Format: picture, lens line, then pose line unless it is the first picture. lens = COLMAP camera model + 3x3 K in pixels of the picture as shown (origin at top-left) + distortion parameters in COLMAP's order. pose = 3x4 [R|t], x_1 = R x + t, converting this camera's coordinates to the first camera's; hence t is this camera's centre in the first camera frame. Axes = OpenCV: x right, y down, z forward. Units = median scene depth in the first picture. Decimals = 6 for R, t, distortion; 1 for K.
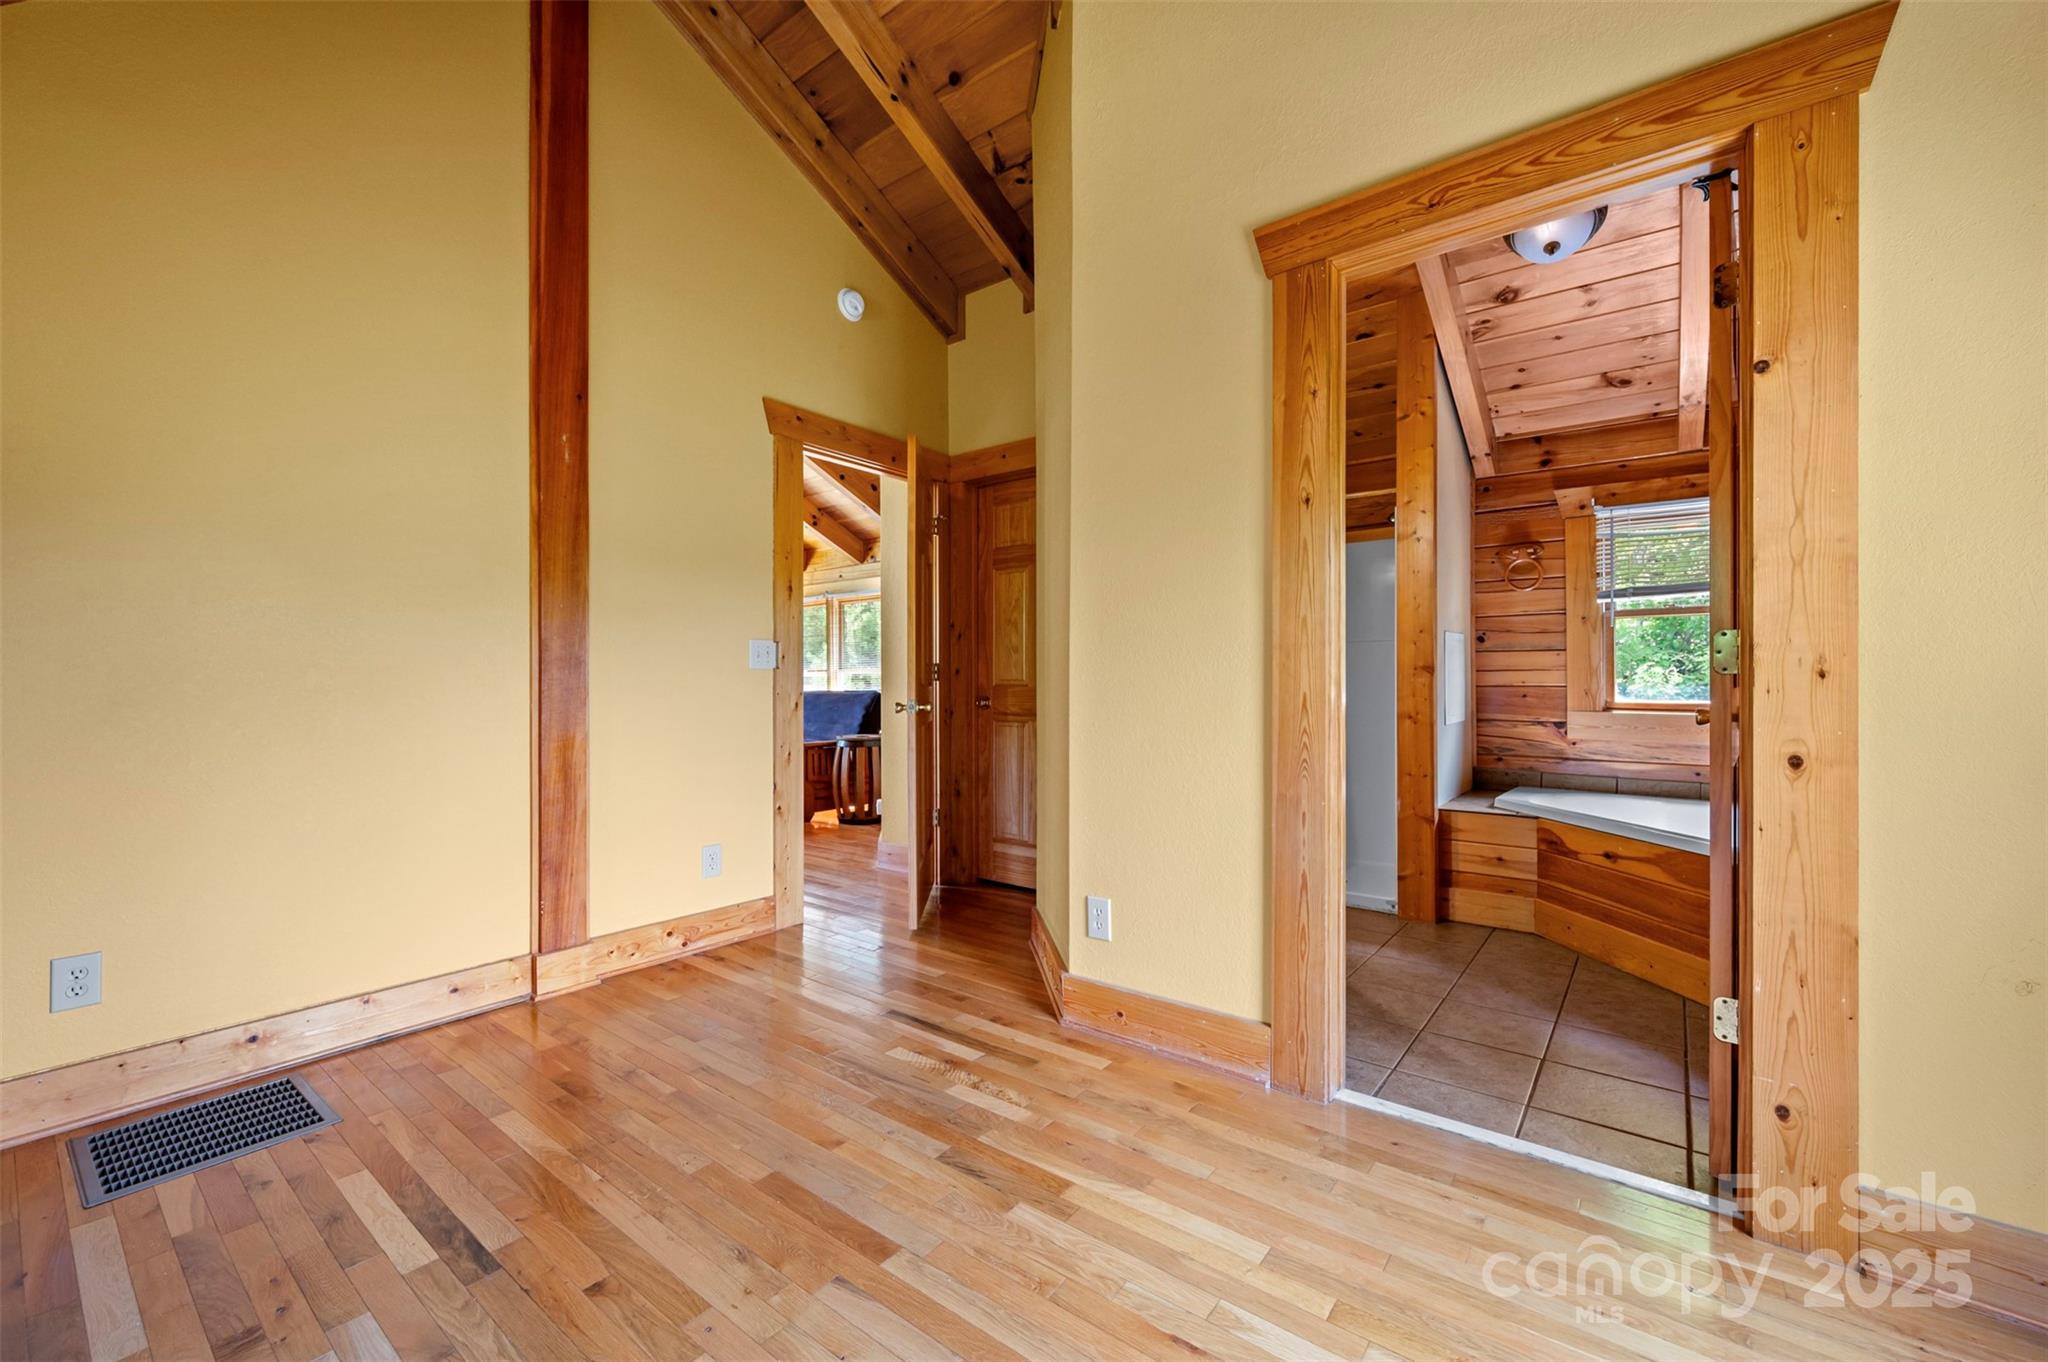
lens RADIAL K [[819.7, 0, 1027.8], [0, 819.7, 679.1], [0, 0, 1]] dist [-0.004446, 0.000680]
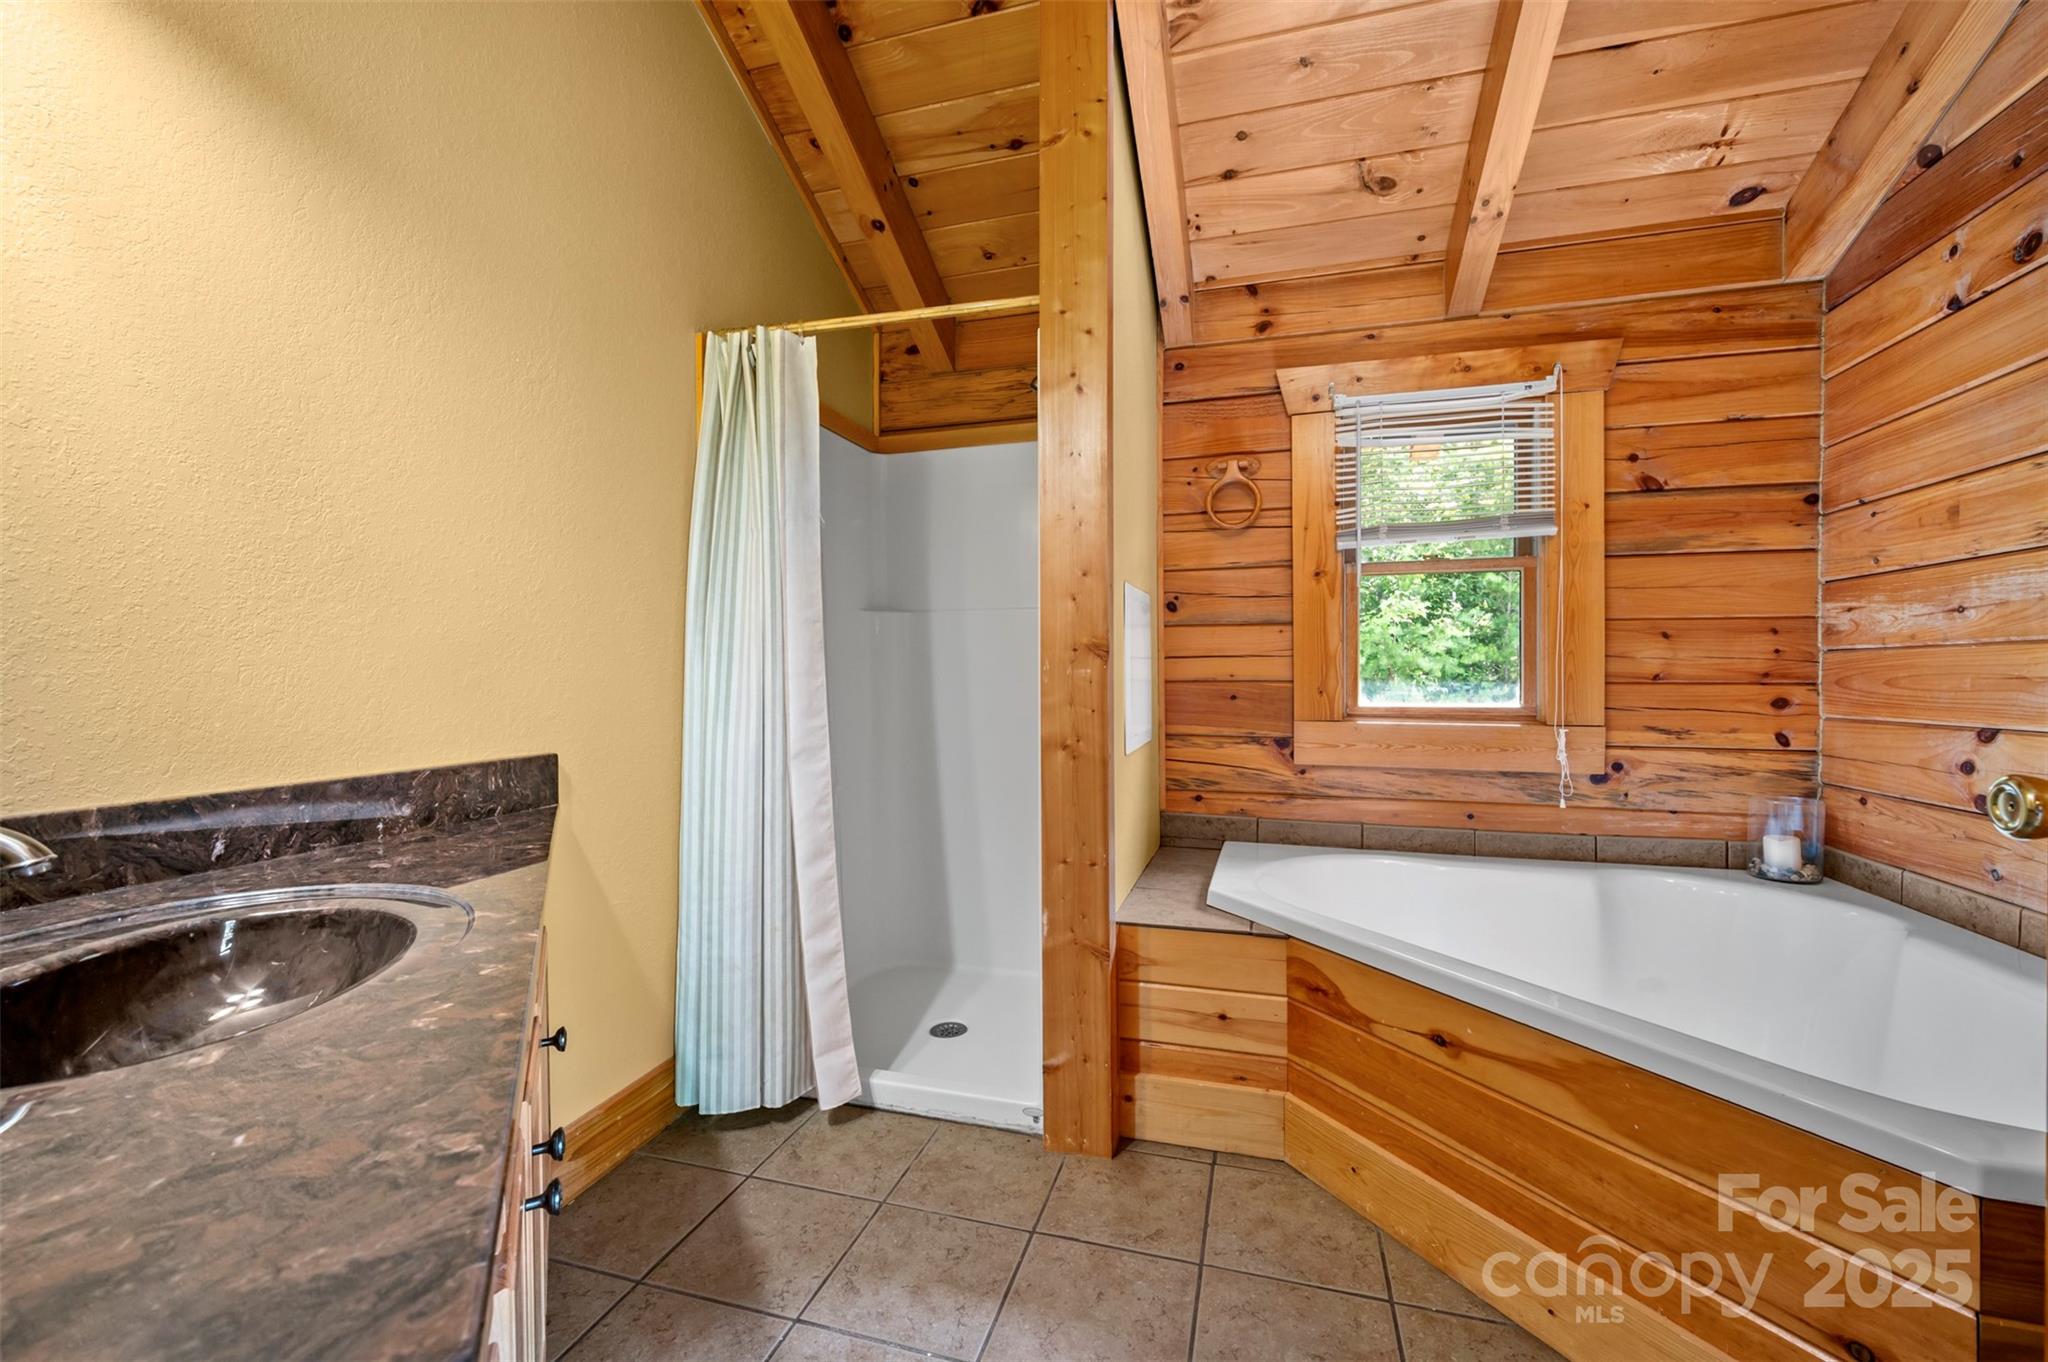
lens RADIAL K [[819.7, 0, 1030.5], [0, 819.7, 675.6], [0, 0, 1]] dist [-0.004446, 0.000680]
pose [[0.928151, -0.004078, 0.372181, 0.242481], [0.001585, 0.999974, 0.007003, -0.000541], [-0.372200, -0.005909, 0.928134, 0.504618]]
